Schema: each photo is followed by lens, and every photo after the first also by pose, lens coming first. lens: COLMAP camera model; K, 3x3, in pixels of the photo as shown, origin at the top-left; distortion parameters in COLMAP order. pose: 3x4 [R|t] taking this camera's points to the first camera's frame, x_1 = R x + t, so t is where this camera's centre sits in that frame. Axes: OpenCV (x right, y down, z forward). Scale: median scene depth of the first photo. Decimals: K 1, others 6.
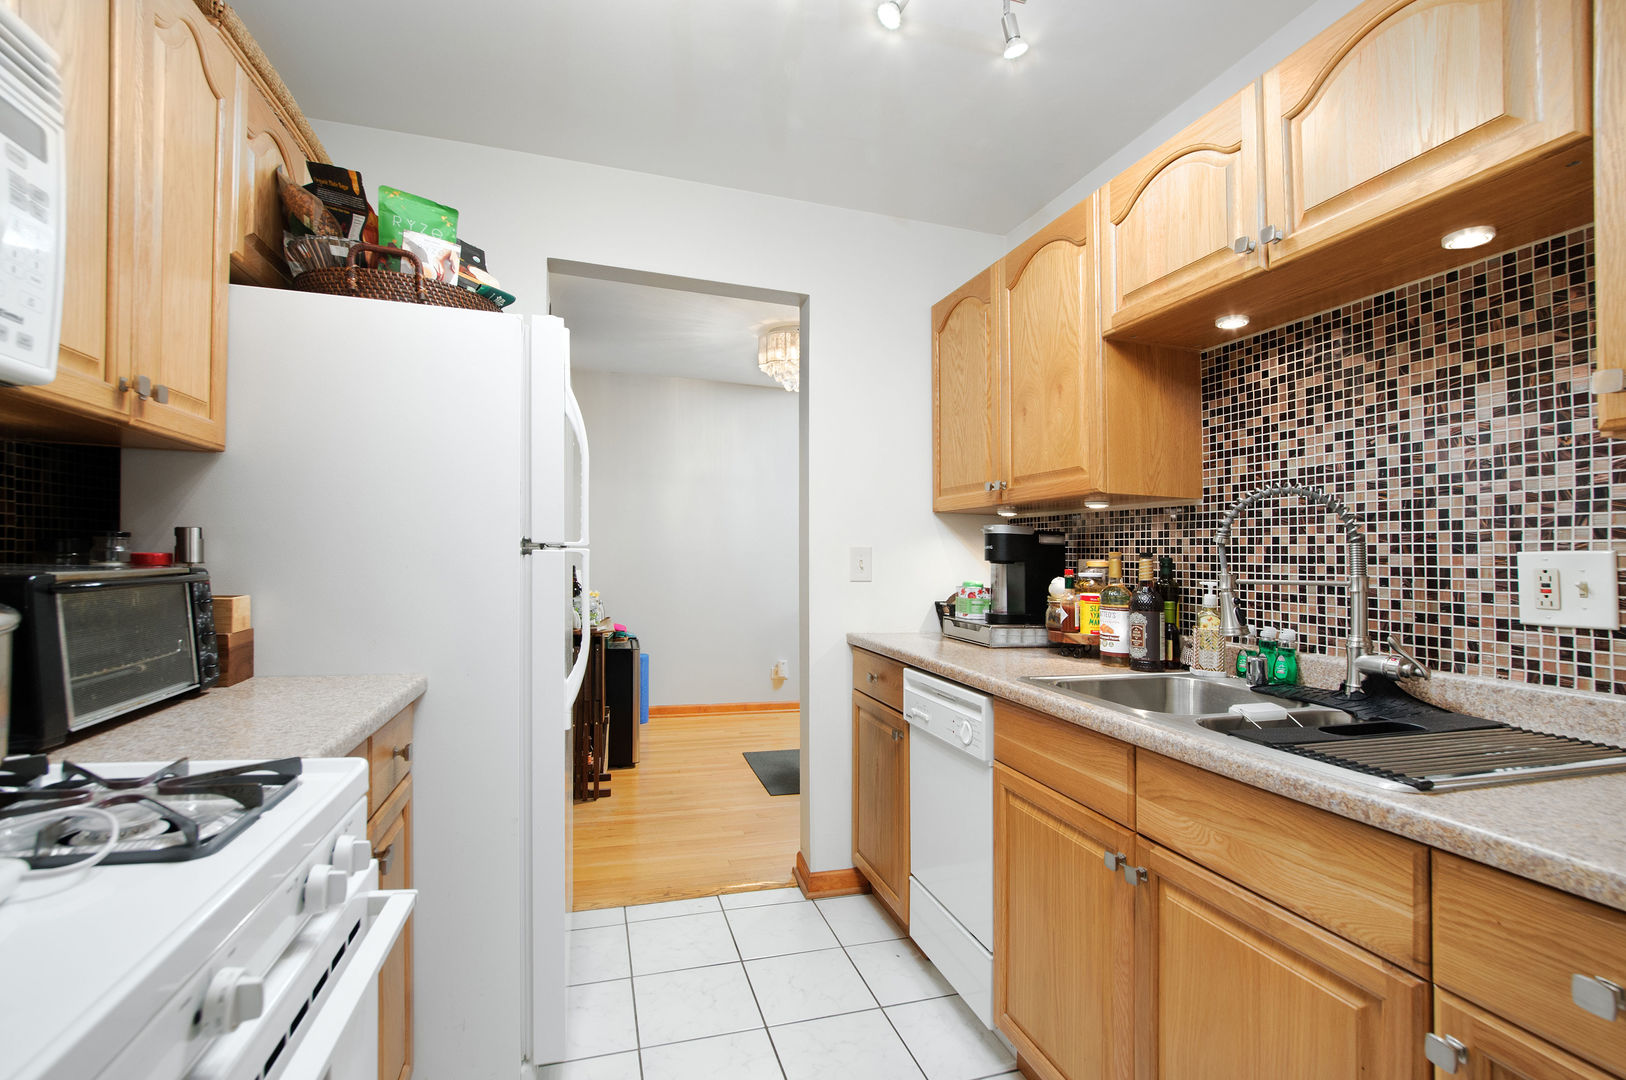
lens RADIAL K [[724.5, 0, 818.8], [0, 724.5, 546.2], [0, 0, 1]] dist [-0.032235, 0.013007]
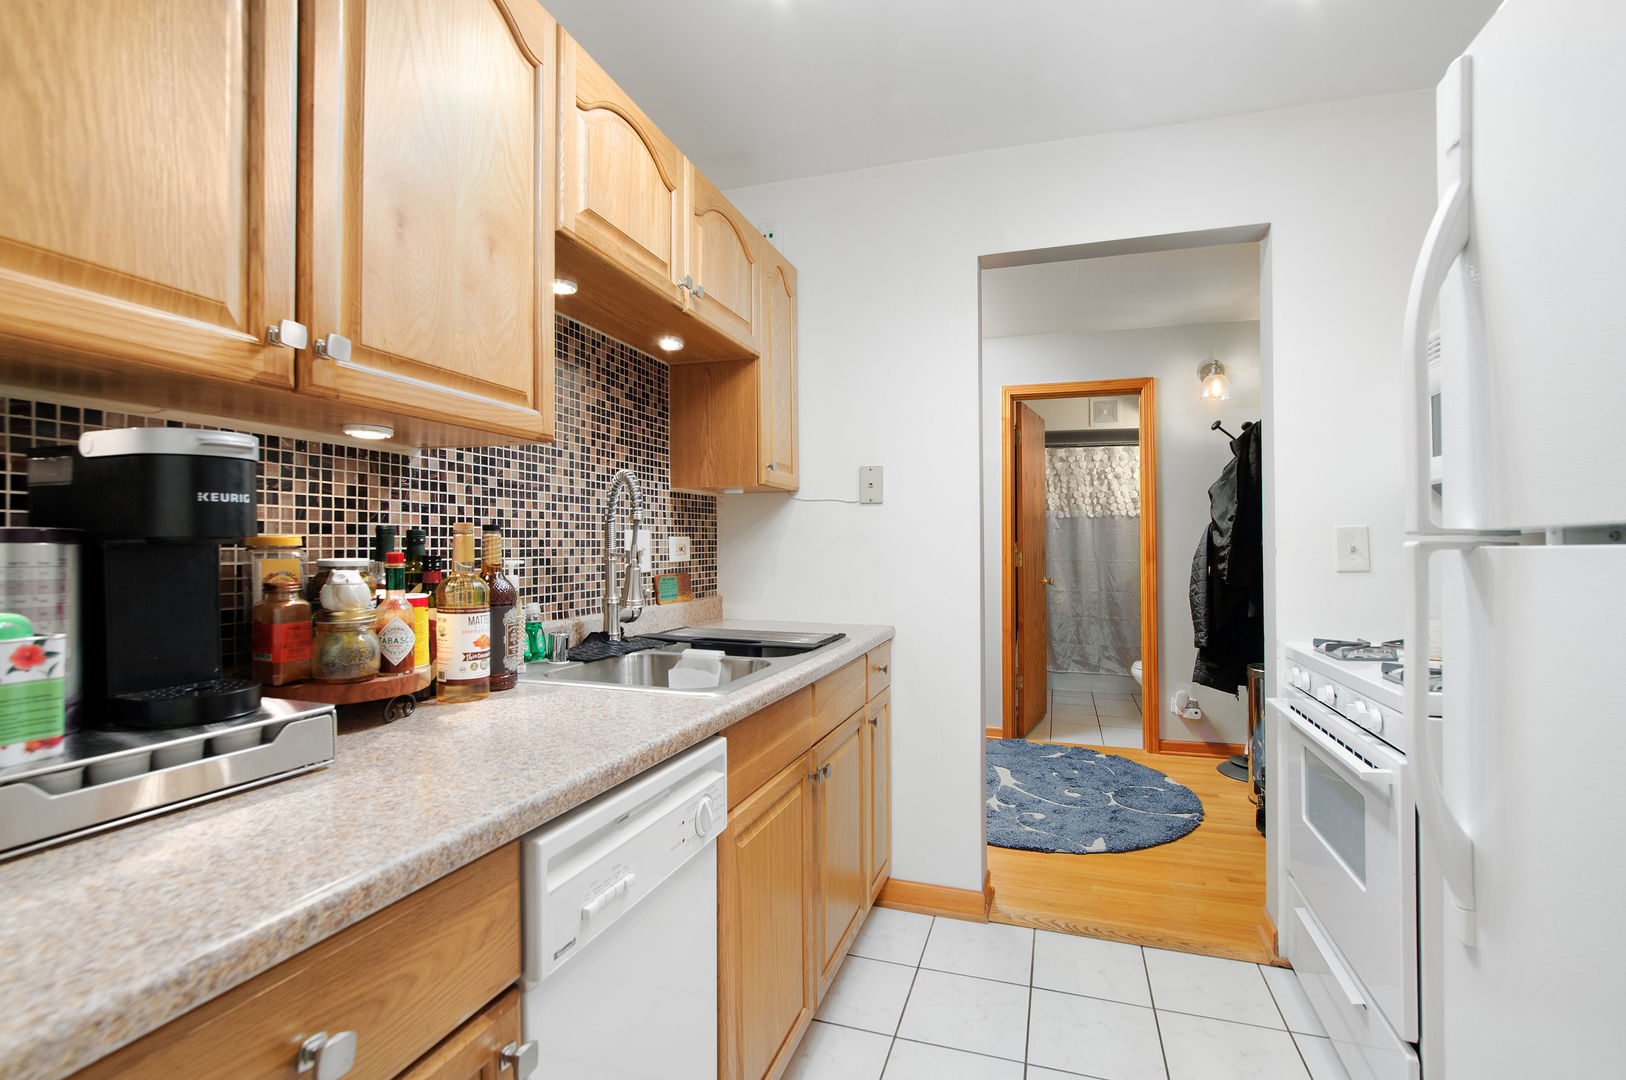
lens RADIAL K [[724.5, 0, 818.8], [0, 724.5, 546.2], [0, 0, 1]] dist [-0.032235, 0.013007]
pose [[-0.808499, 0.007881, 0.588445, -0.291179], [0.002103, 0.999943, -0.010504, 0.053215], [-0.588494, -0.007255, -0.808469, 1.737176]]
